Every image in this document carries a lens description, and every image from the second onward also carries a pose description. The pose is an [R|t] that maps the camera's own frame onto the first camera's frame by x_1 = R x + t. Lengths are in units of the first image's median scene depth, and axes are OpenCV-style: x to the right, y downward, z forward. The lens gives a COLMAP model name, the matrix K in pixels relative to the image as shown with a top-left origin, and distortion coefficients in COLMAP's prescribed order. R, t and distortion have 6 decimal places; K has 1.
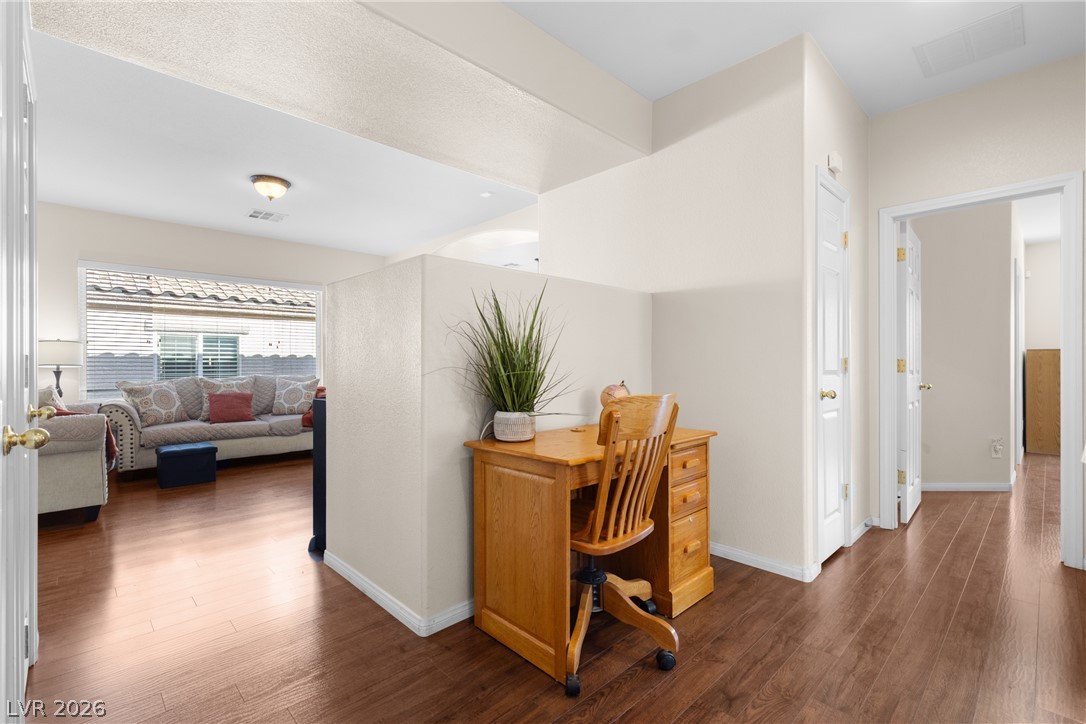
lens RADIAL K [[485.1, 0, 542.7], [0, 485.1, 360.1], [0, 0, 1]] dist [0.004440, 0.000529]
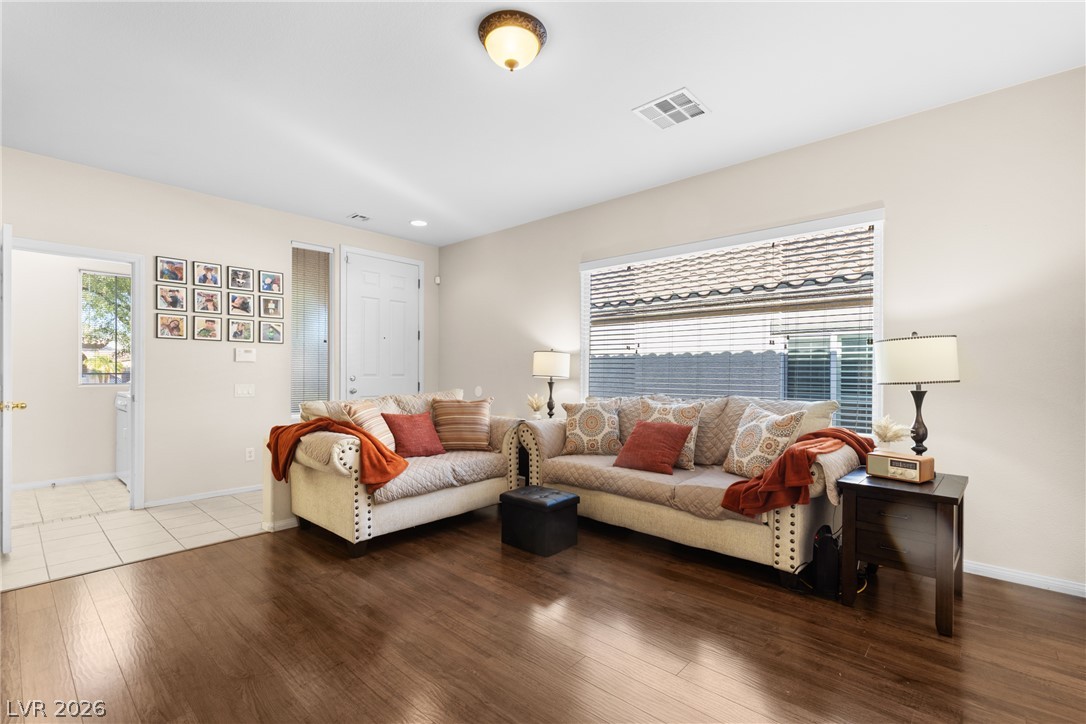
lens RADIAL K [[487.9, 0, 548.4], [0, 487.9, 370.1], [0, 0, 1]] dist [0.003951, 0.000058]
pose [[0.071982, 0.000632, -0.997406, -0.015573], [0.003913, 0.999992, 0.000916, -0.002185], [0.997398, -0.003968, 0.071979, 0.821008]]
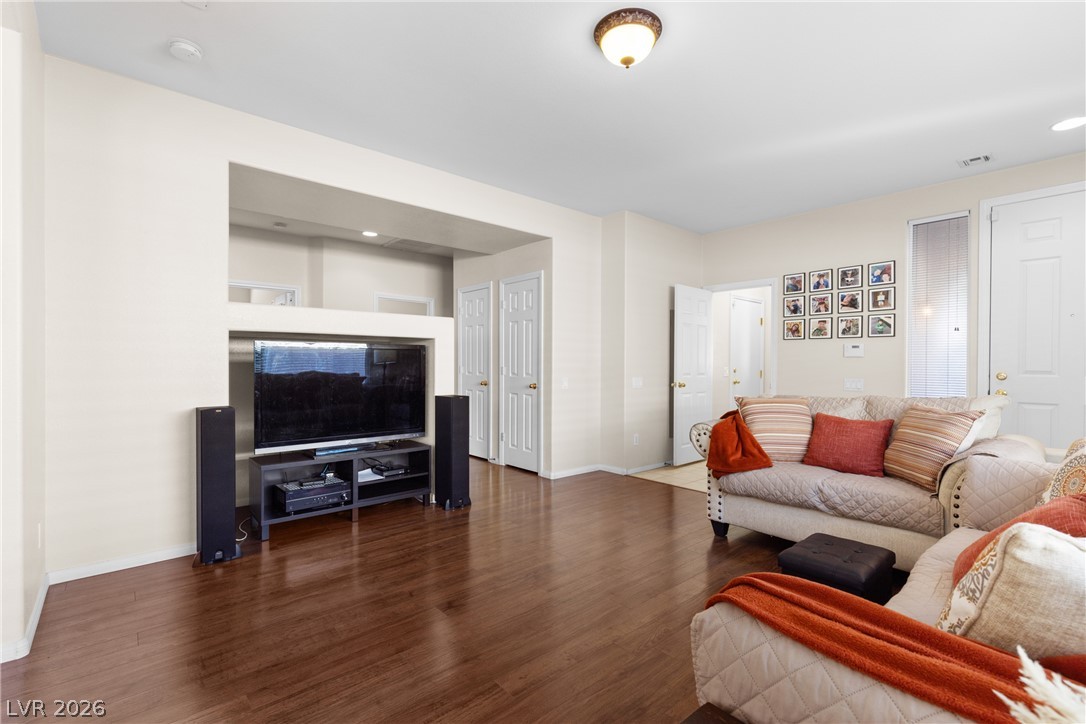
lens RADIAL K [[491.7, 0, 543.9], [0, 491.7, 365.2], [0, 0, 1]] dist [0.006985, 0.000246]
pose [[-0.998496, -0.000960, 0.054824, -0.364570], [-0.001167, 0.999992, -0.003732, 0.000316], [-0.054820, -0.003791, -0.998489, 1.228187]]
